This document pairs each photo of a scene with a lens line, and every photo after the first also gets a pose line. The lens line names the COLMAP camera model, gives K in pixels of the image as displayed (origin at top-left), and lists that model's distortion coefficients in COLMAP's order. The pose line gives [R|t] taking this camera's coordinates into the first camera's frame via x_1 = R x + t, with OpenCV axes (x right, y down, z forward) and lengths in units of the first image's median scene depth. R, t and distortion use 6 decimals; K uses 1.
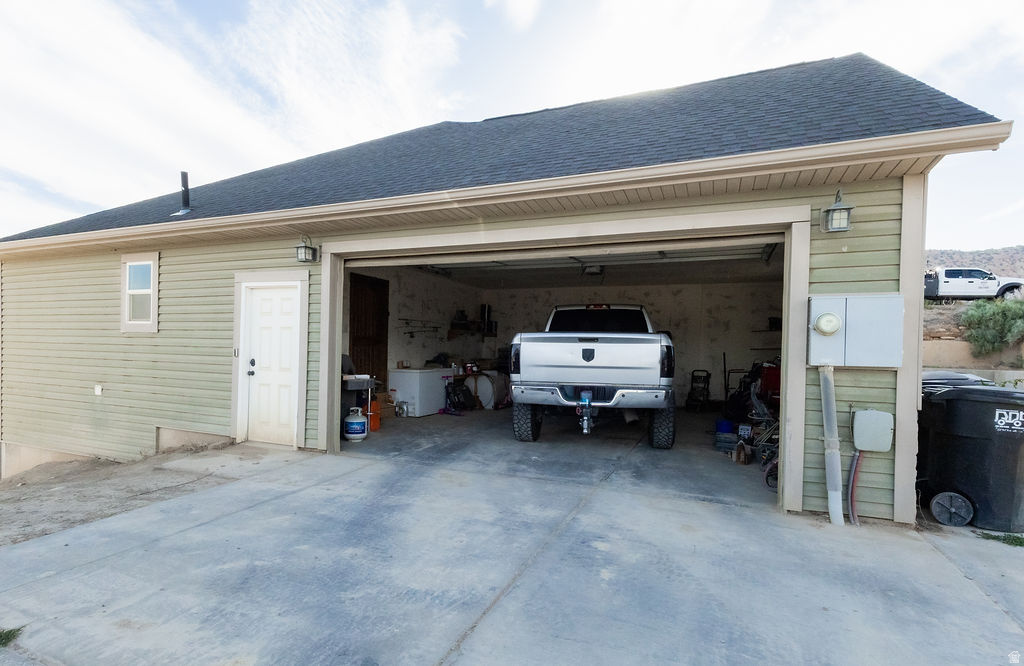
lens RADIAL K [[491.8, 0, 513.2], [0, 491.8, 349.8], [0, 0, 1]] dist [0.019015, -0.000043]
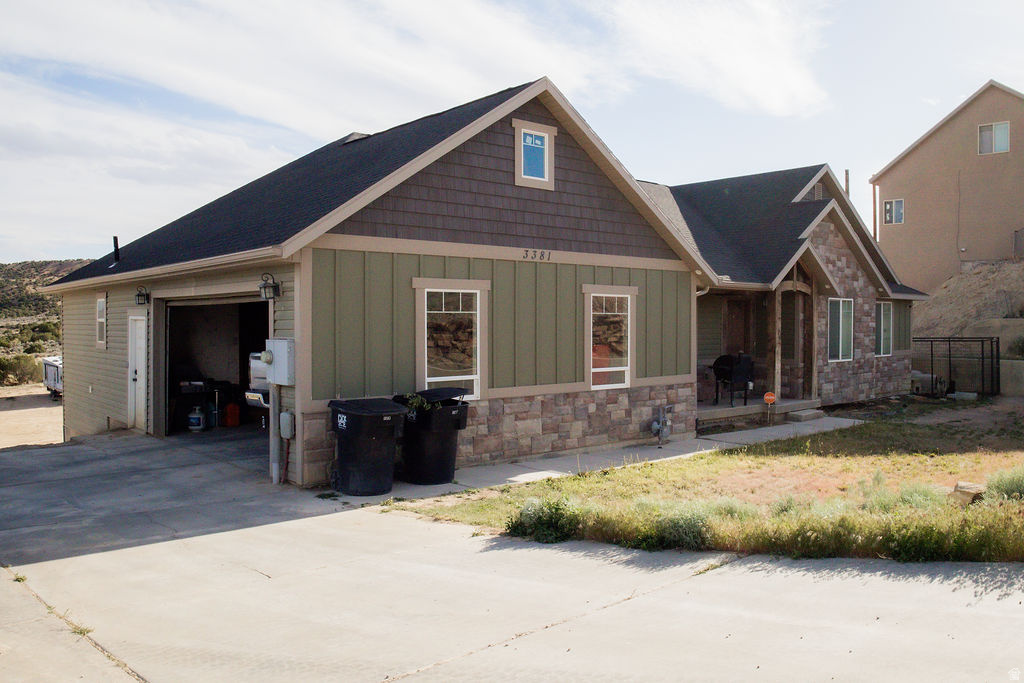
lens RADIAL K [[817.0, 0, 539.3], [0, 817.0, 336.3], [0, 0, 1]] dist [-0.081739, 0.009274]
pose [[0.906223, -0.012981, -0.422600, 1.598076], [0.016531, 0.999852, 0.004737, -0.073675], [0.422476, -0.011279, 0.906304, -0.633963]]
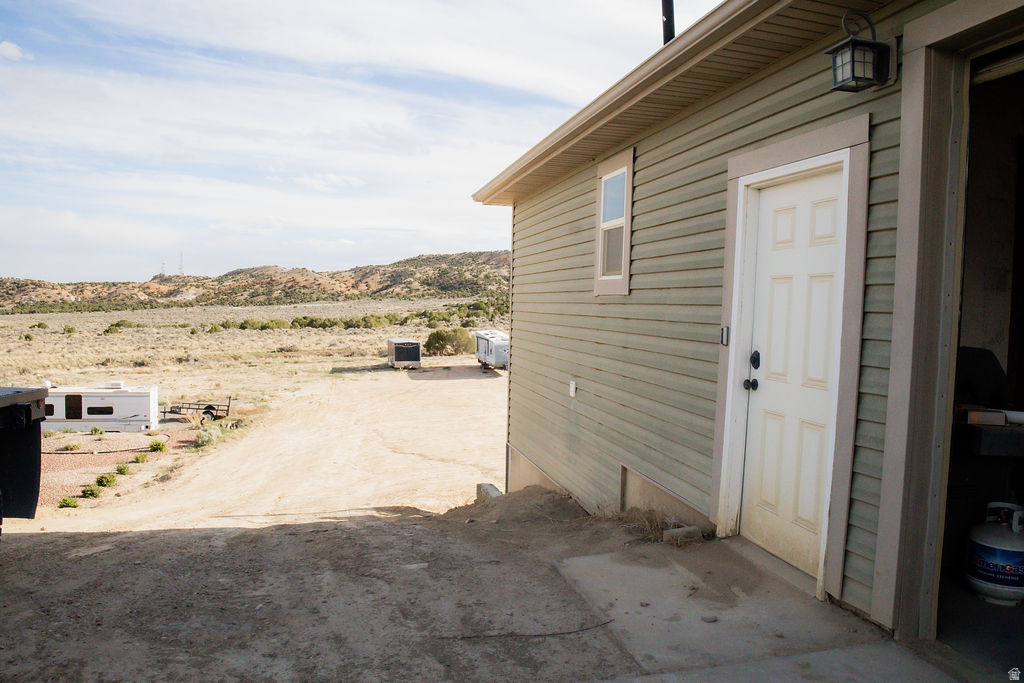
lens RADIAL K [[773.8, 0, 512.0], [0, 773.8, 341.5], [0, 0, 1]] dist [-0.105972, 0.048661]
pose [[0.582036, 0.034342, -0.812438, -0.114873], [-0.018919, 0.999409, 0.028691, -0.006007], [0.812943, -0.001329, 0.582341, 0.467136]]
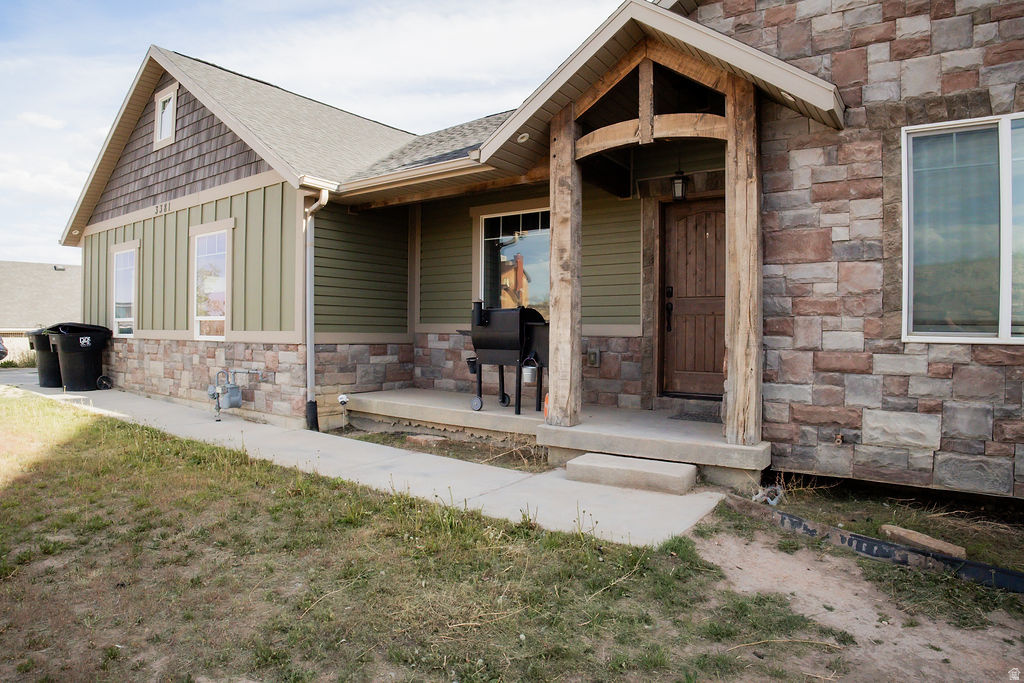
lens RADIAL K [[611.6, 0, 512.0], [0, 611.6, 341.5], [0, 0, 1]] dist [-0.112528, 0.029678]
pose [[-0.212823, -0.006230, -0.977071, 2.046508], [-0.019409, 0.999809, -0.002147, 0.070609], [0.976898, 0.018507, -0.212904, 2.383029]]
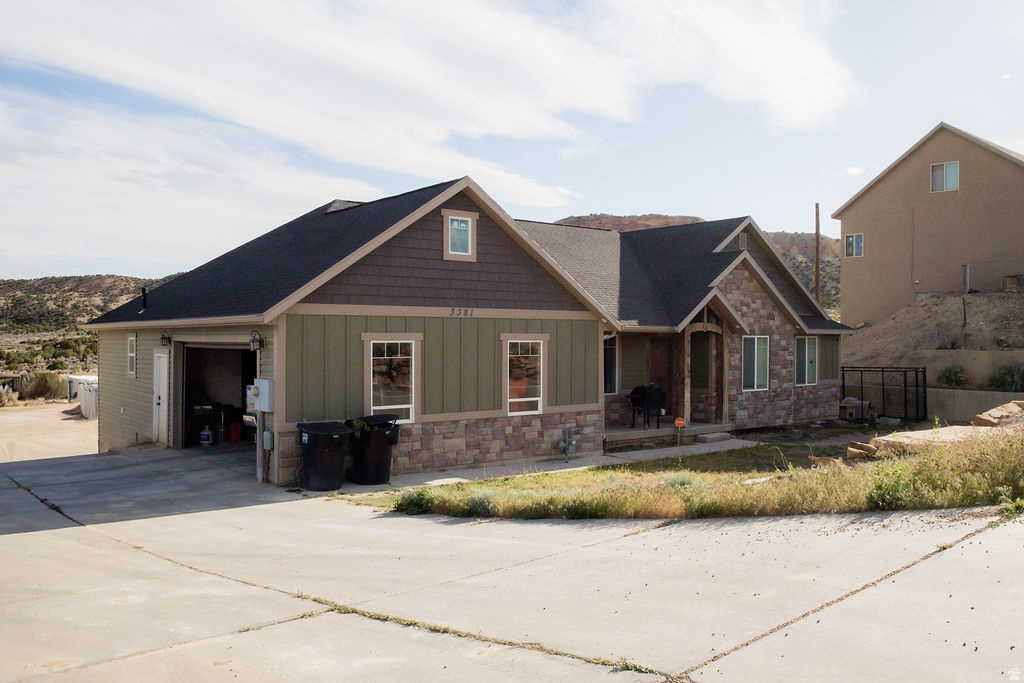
lens RADIAL K [[838.5, 0, 499.3], [0, 838.5, 340.9], [0, 0, 1]] dist [-0.064896, -0.007507]
pose [[0.873843, -0.016907, -0.485914, 2.151024], [0.013439, 0.999853, -0.010620, -0.140944], [0.486022, 0.002750, 0.873942, -1.099422]]
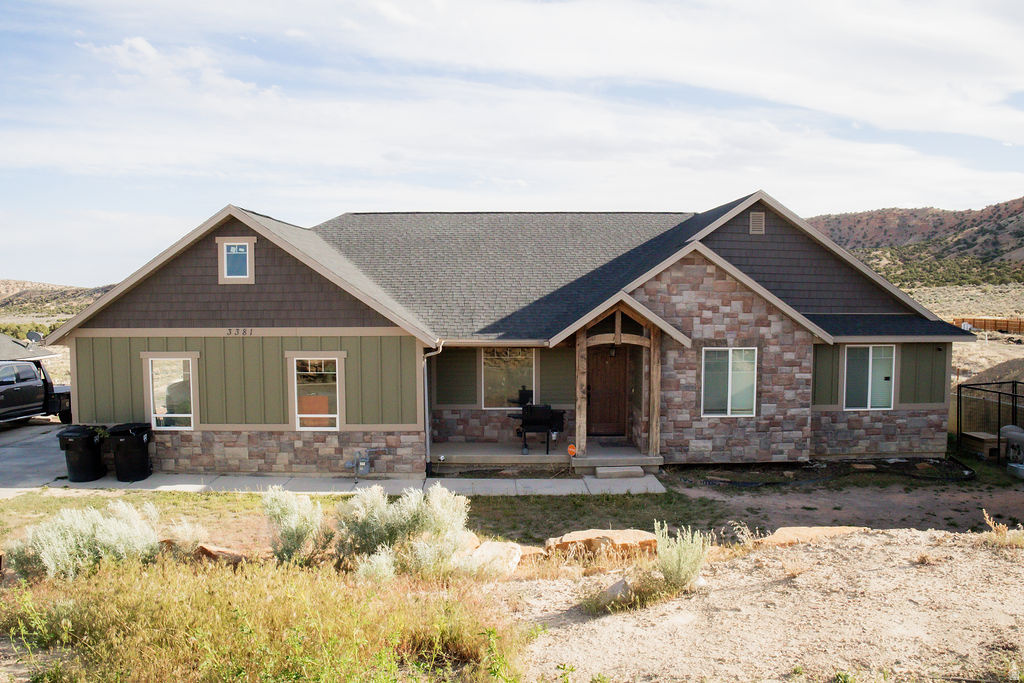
lens RADIAL K [[745.4, 0, 512.0], [0, 745.4, 341.5], [0, 0, 1]] dist [-0.108462, 0.002218]
pose [[0.403729, 0.042453, -0.913893, 3.415466], [0.007665, 0.998731, 0.049780, -0.346680], [0.914846, -0.027103, 0.402891, 1.005939]]
